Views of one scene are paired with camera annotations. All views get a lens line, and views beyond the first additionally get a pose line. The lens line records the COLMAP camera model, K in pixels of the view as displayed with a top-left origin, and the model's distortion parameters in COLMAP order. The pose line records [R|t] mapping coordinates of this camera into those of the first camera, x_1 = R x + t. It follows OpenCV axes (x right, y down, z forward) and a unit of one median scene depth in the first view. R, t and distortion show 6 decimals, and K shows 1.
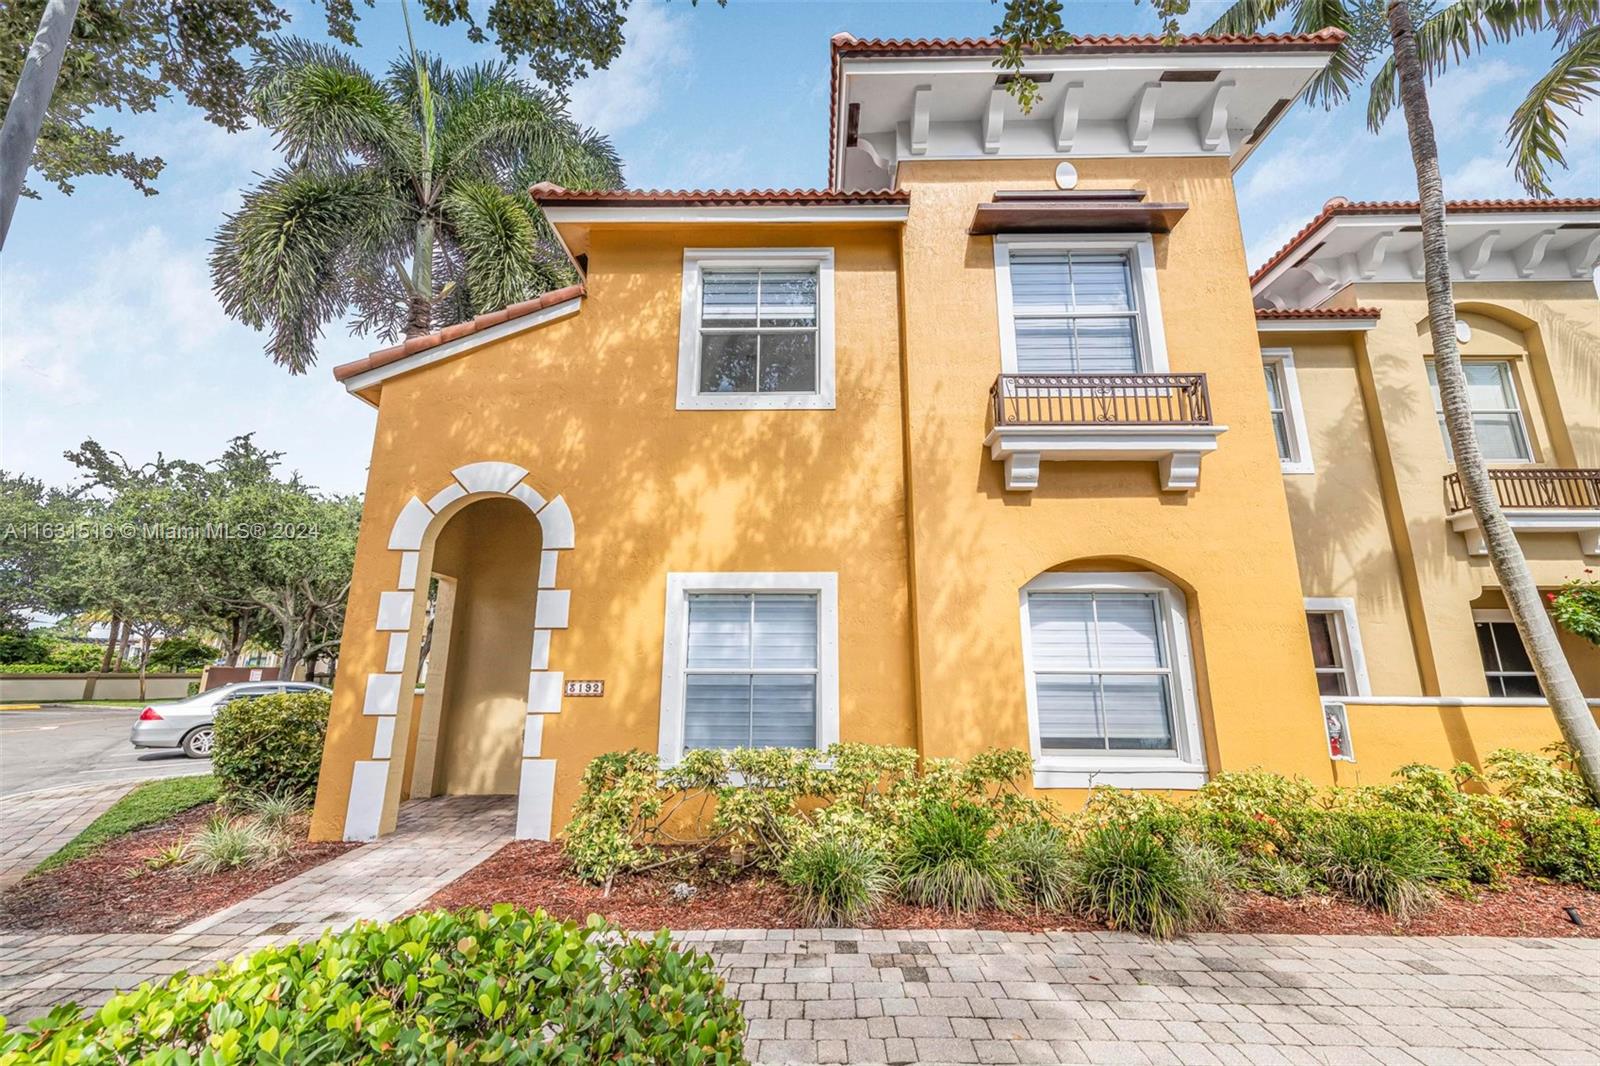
lens RADIAL K [[599.4, 0, 796.5], [0, 599.4, 530.6], [0, 0, 1]] dist [0.023160, 0.000038]
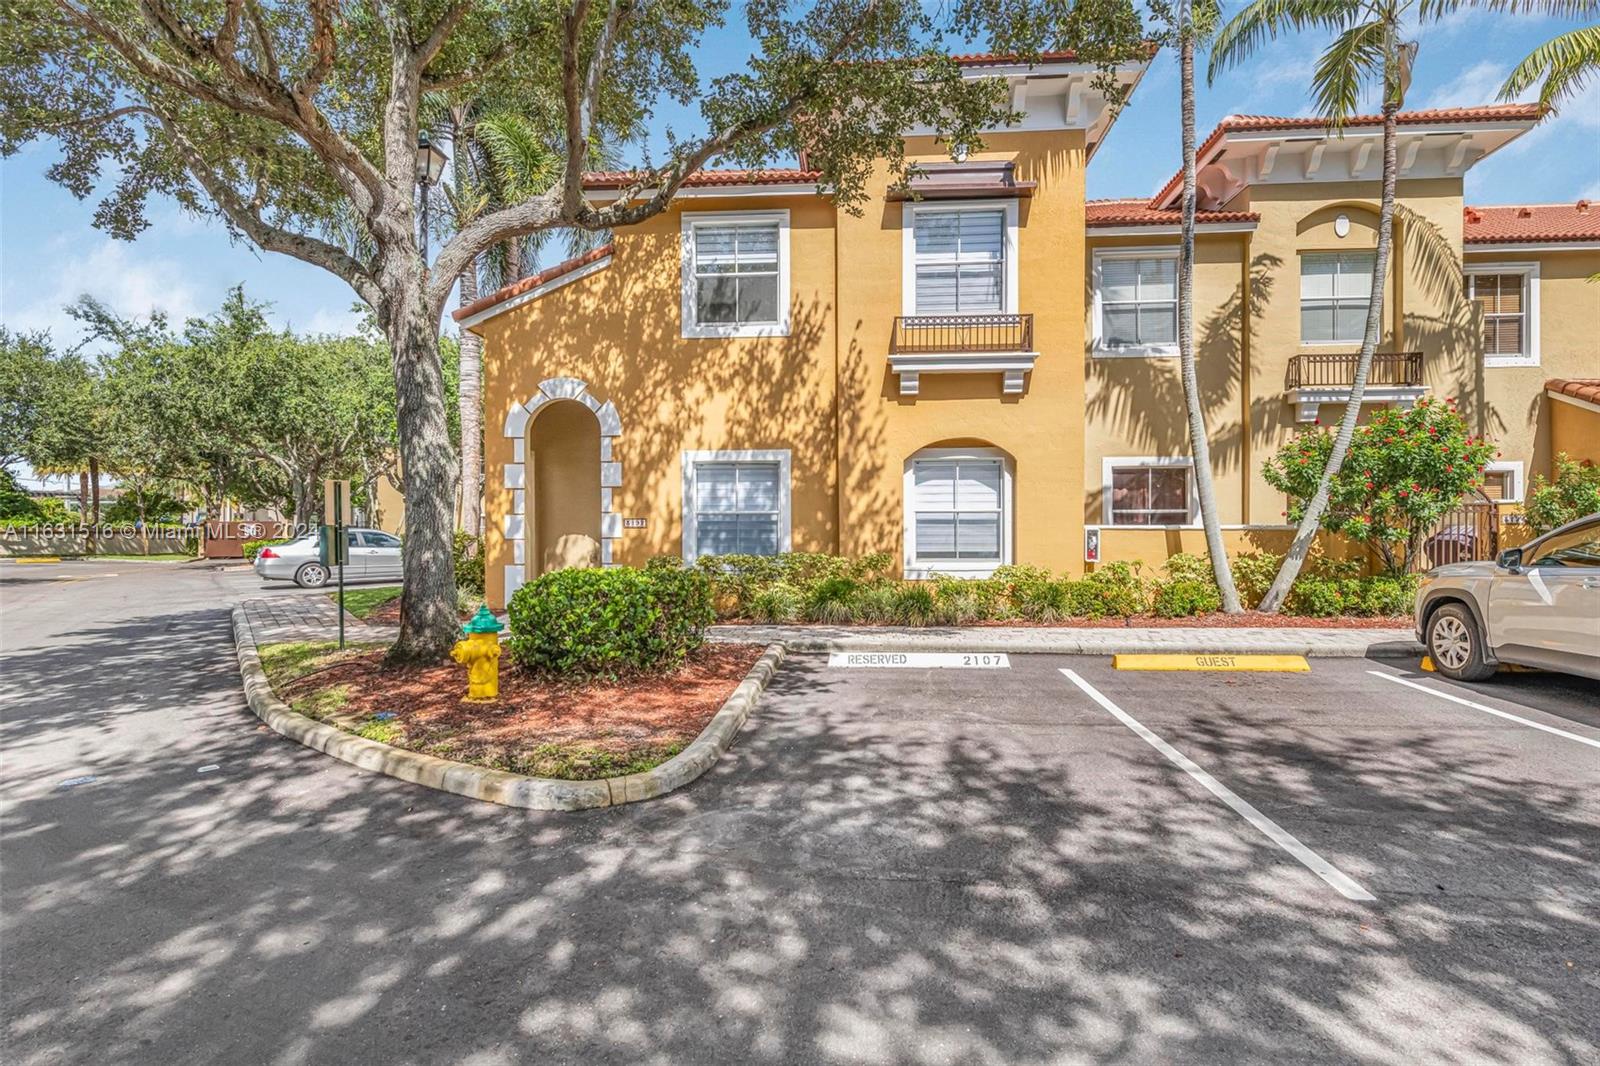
lens RADIAL K [[883.4, 0, 787.9], [0, 883.4, 547.6], [0, 0, 1]] dist [0.016171, -0.009460]
pose [[0.996533, -0.005699, -0.083007, 0.228362], [0.026173, 0.968477, 0.247723, -0.242991], [0.078979, -0.249037, 0.965268, -1.169341]]
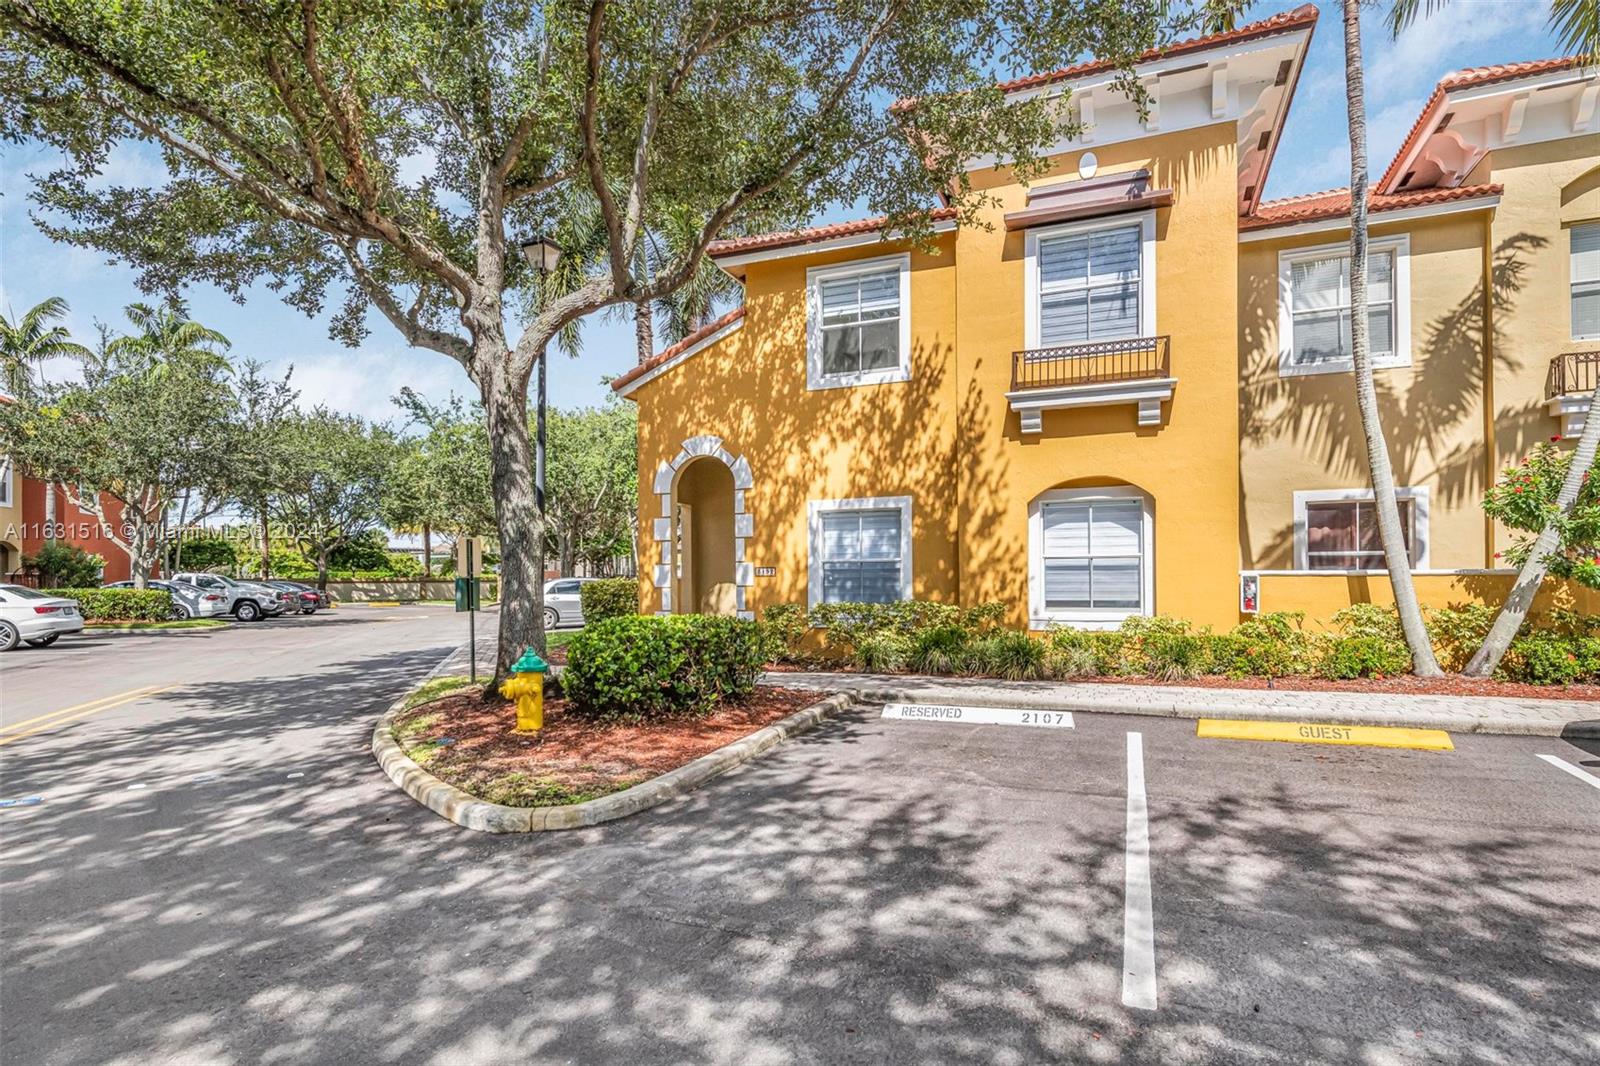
lens RADIAL K [[883.4, 0, 772.7], [0, 883.4, 592.4], [0, 0, 1]] dist [0.016171, -0.009460]
pose [[0.916953, -0.006326, -0.398945, 0.588732], [0.104318, 0.968897, 0.224403, -0.228431], [0.385117, -0.247384, 0.889093, -1.099035]]
